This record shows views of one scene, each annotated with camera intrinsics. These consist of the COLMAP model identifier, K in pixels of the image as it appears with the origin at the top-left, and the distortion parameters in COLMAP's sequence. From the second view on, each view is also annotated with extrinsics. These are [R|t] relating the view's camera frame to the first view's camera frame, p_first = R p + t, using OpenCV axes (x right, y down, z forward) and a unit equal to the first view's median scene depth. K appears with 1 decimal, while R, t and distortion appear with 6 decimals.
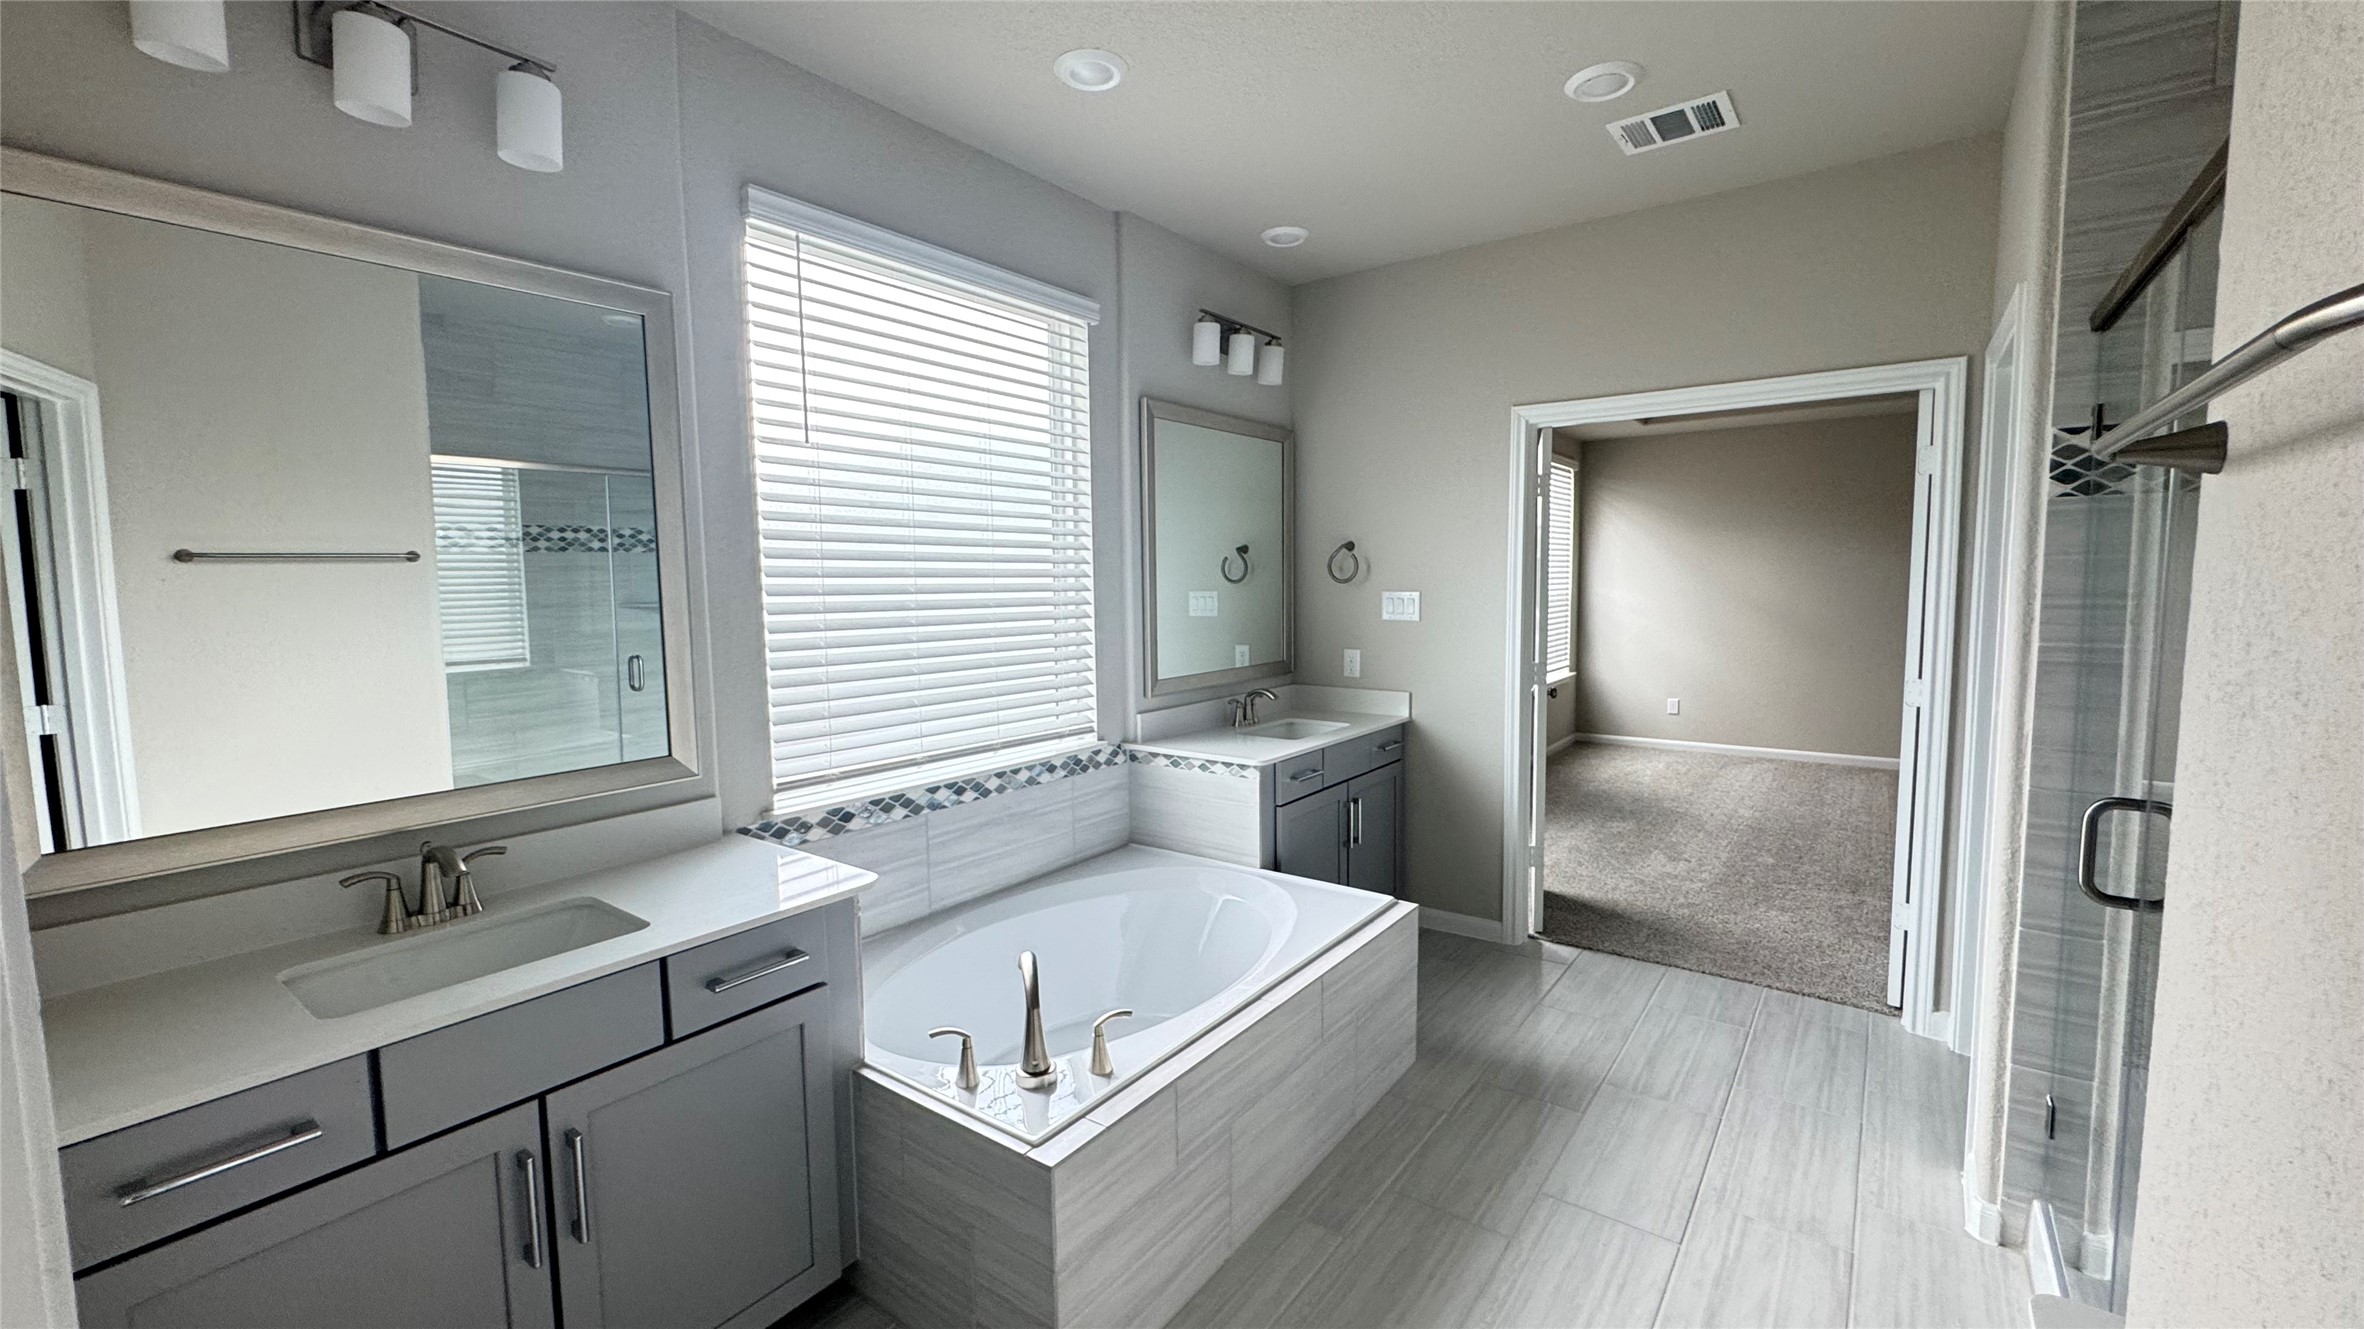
lens RADIAL K [[951.2, 0, 1185.9], [0, 951.2, 651.9], [0, 0, 1]] dist [-0.003402, 0.001129]
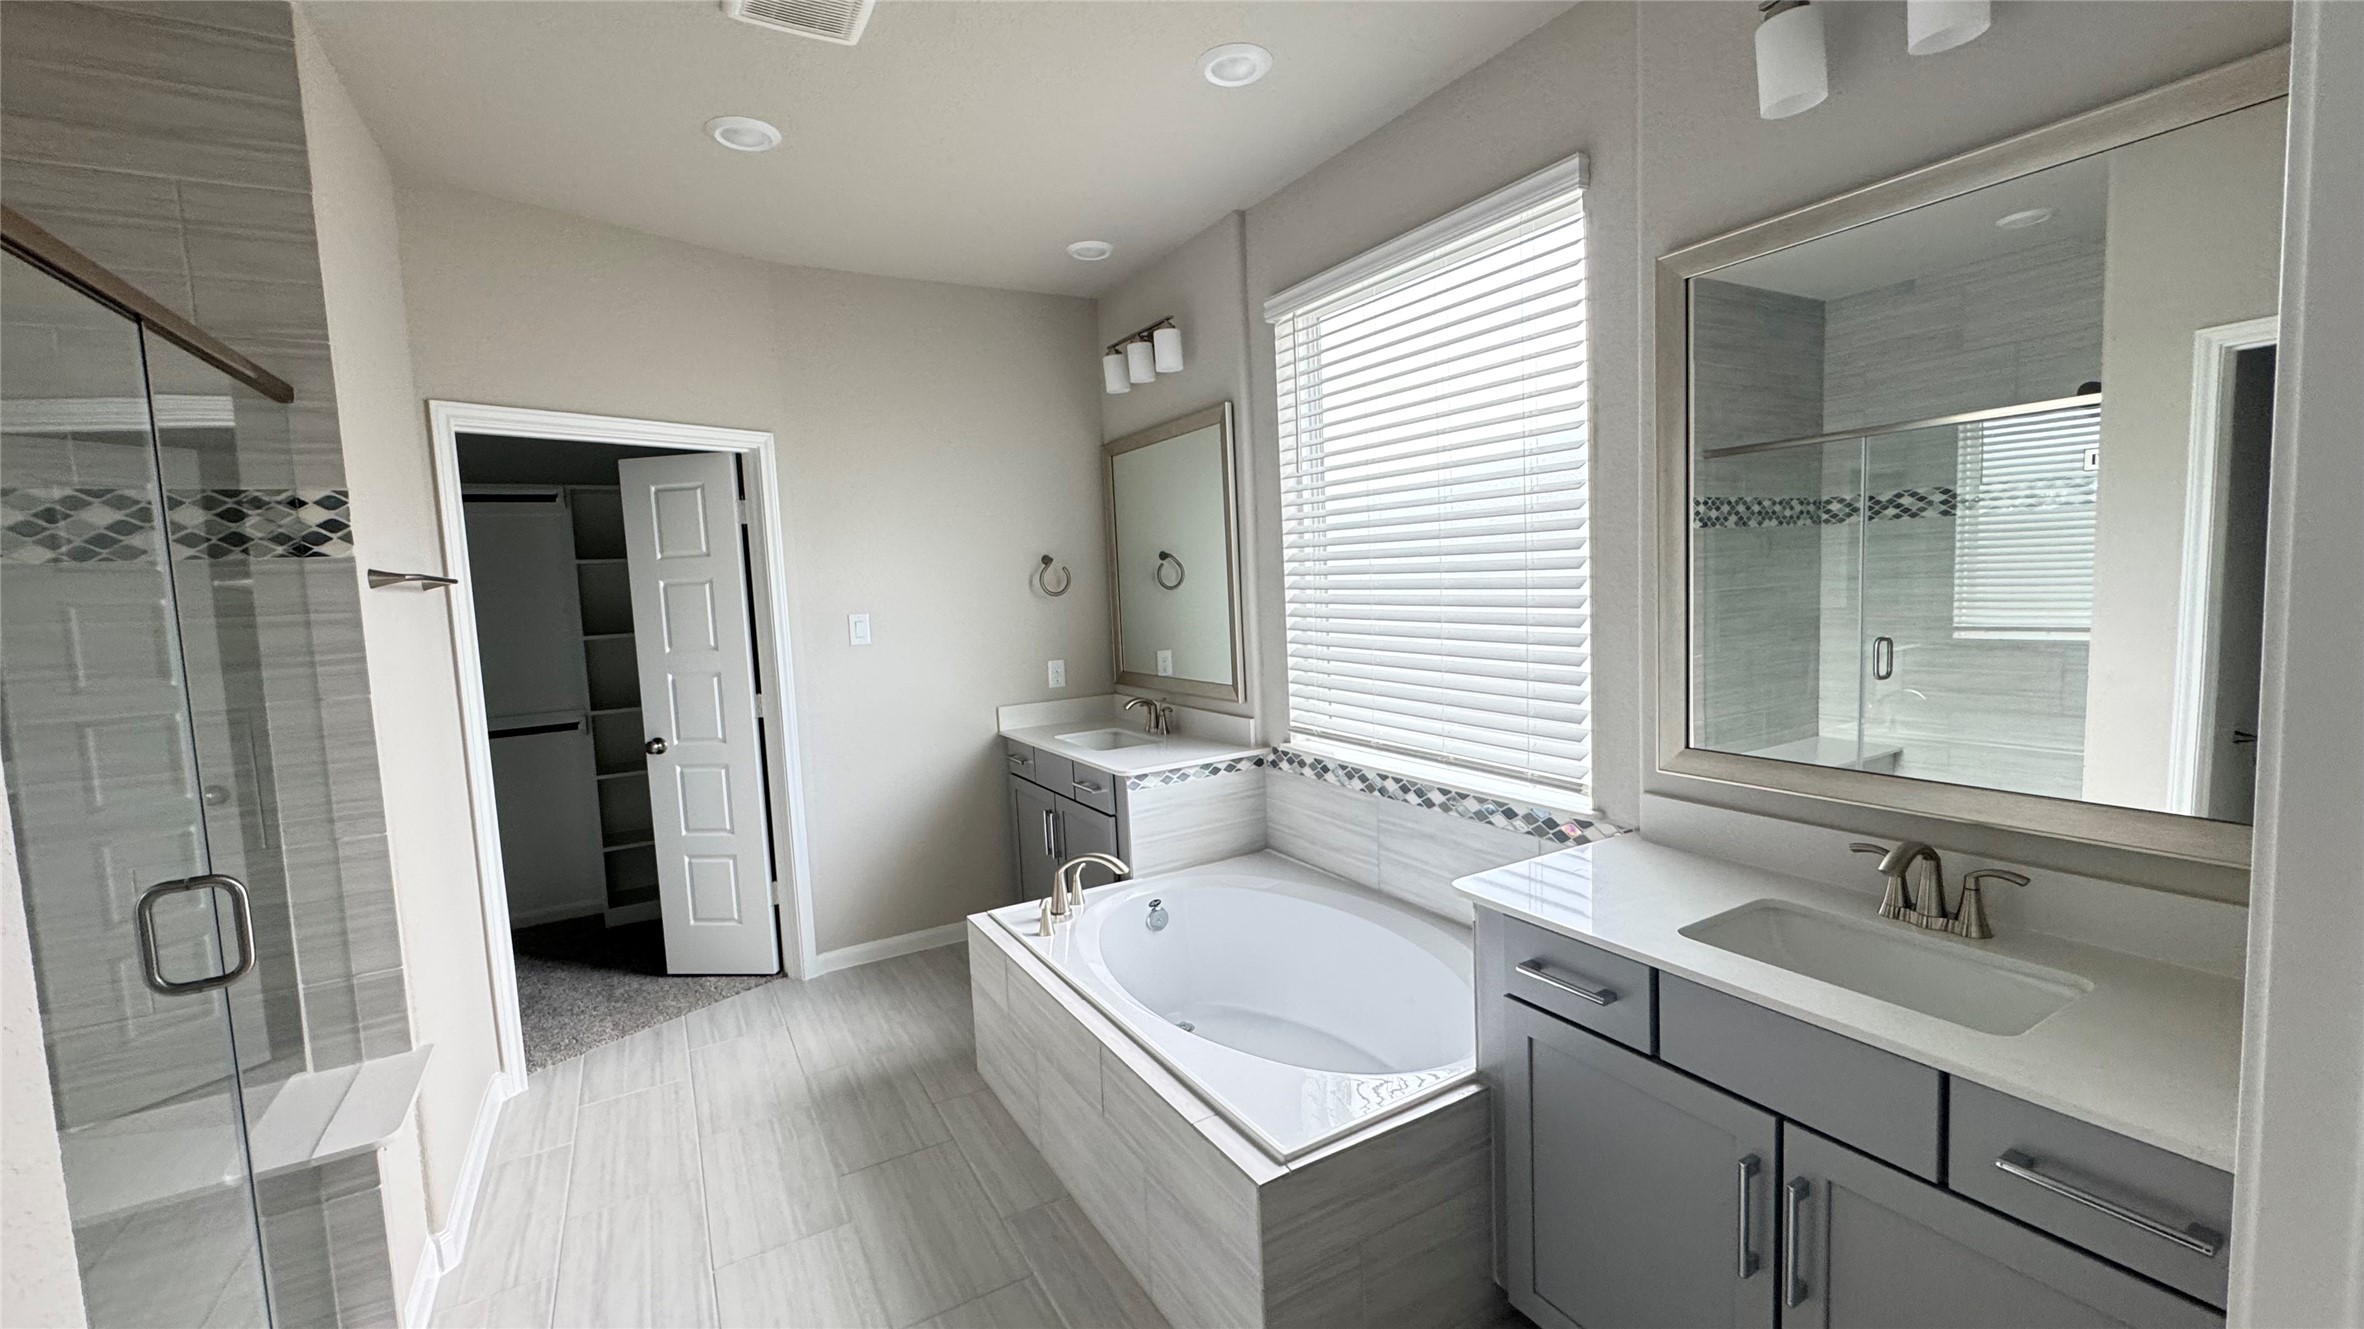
lens RADIAL K [[951.2, 0, 1178.6], [0, 951.2, 650.4], [0, 0, 1]] dist [-0.003402, 0.001129]
pose [[-0.400800, 0.094739, -0.911254, 0.766429], [-0.027710, 0.992930, 0.115418, -0.107605], [0.915746, 0.071510, -0.395342, 1.200542]]
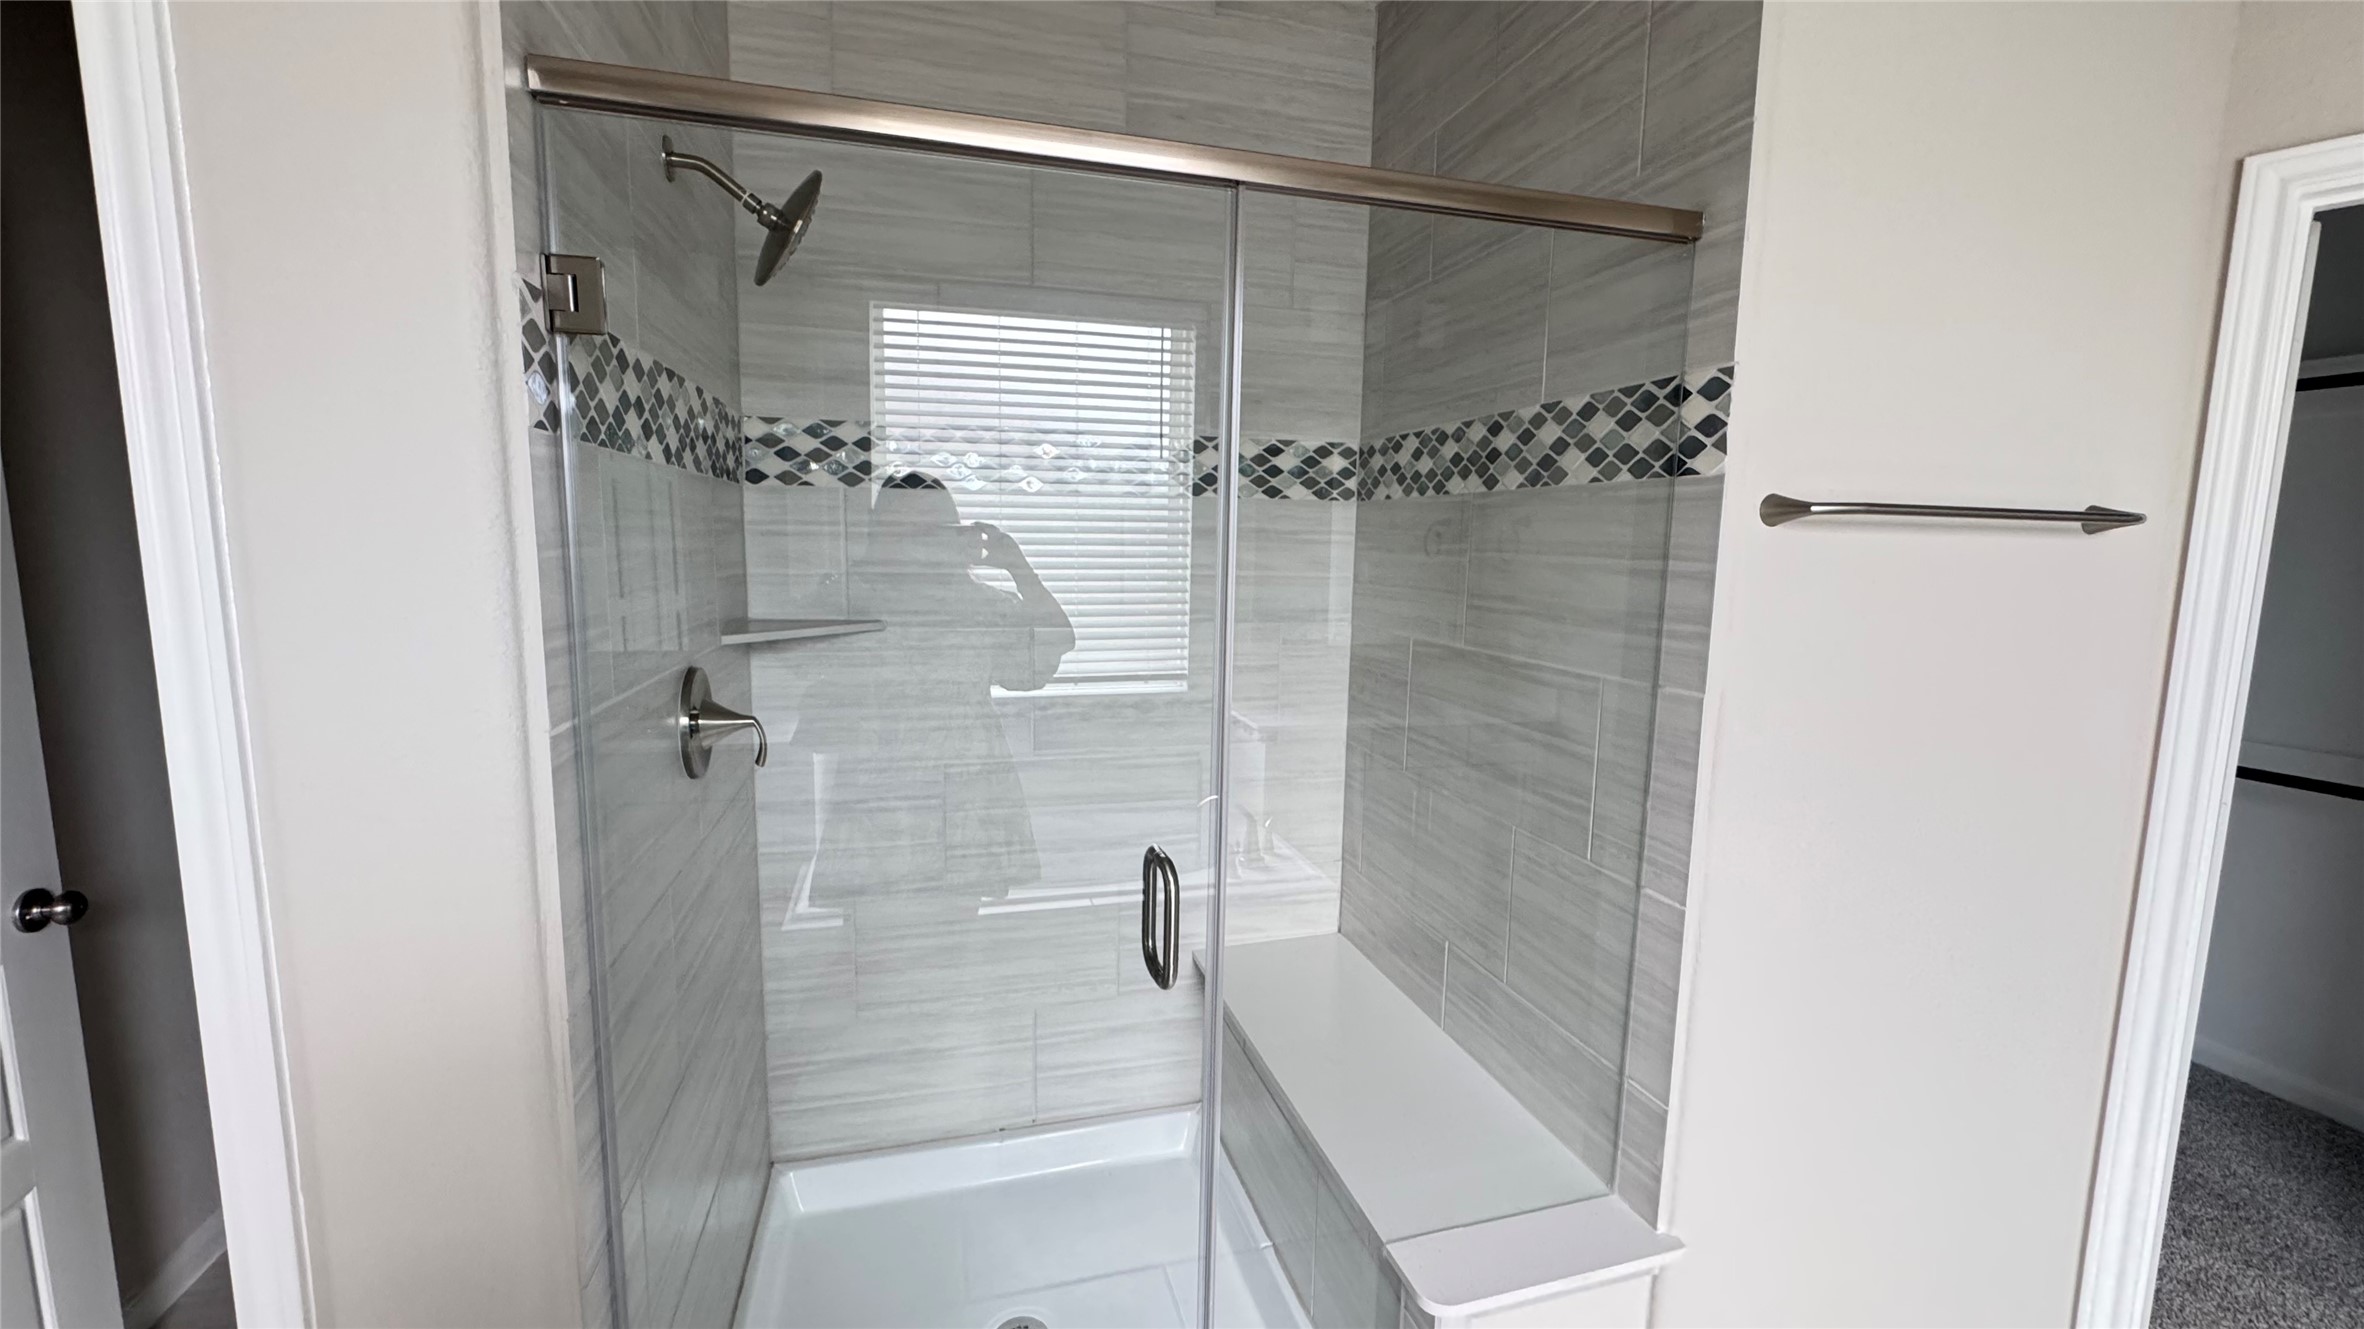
lens RADIAL K [[951.2, 0, 1181.7], [0, 951.2, 658.4], [0, 0, 1]] dist [-0.003402, 0.001129]
pose [[-0.786068, -0.083804, 0.612433, 0.246015], [0.039953, 0.981807, 0.185629, -0.084559], [-0.616848, 0.170386, -0.768419, 0.838358]]
